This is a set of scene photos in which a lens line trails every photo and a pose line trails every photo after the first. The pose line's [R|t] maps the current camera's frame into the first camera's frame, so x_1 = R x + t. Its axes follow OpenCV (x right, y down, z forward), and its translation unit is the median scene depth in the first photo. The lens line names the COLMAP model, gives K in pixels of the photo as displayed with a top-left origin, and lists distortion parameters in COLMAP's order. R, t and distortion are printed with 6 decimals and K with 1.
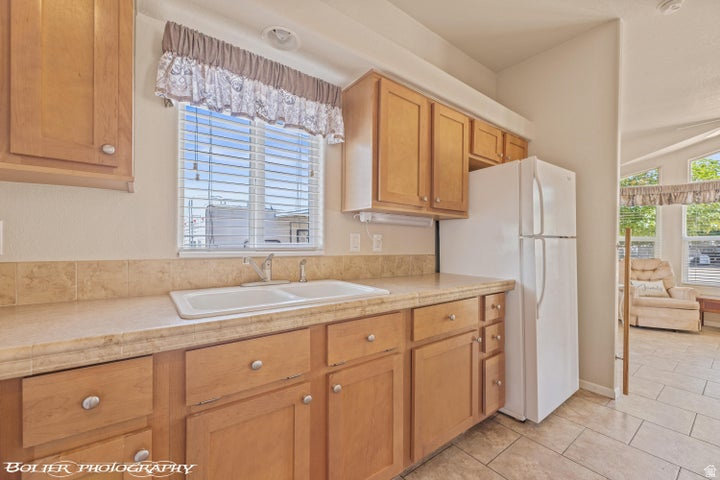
lens RADIAL K [[295.2, 0, 361.7], [0, 295.2, 243.1], [0, 0, 1]] dist [-0.001184, -0.000135]
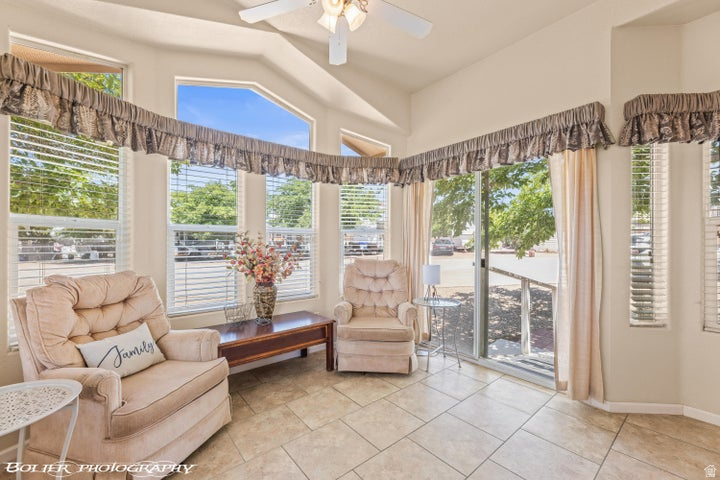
lens RADIAL K [[295.2, 0, 361.7], [0, 295.2, 243.1], [0, 0, 1]] dist [-0.001184, -0.000135]
pose [[-0.048443, -0.007654, 0.998797, 0.560911], [-0.004582, 0.999962, 0.007441, 0.007399], [-0.998815, -0.004216, -0.048477, 0.686669]]
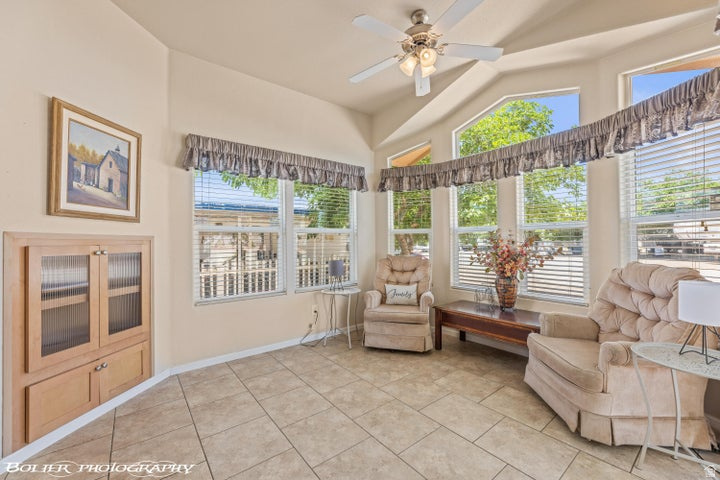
lens RADIAL K [[295.2, 0, 361.7], [0, 295.2, 243.1], [0, 0, 1]] dist [-0.001184, -0.000135]
pose [[0.999665, -0.018830, 0.017748, 0.830450], [0.018651, 0.999774, 0.010207, 0.007365], [-0.017936, -0.009872, 0.999790, 0.208111]]
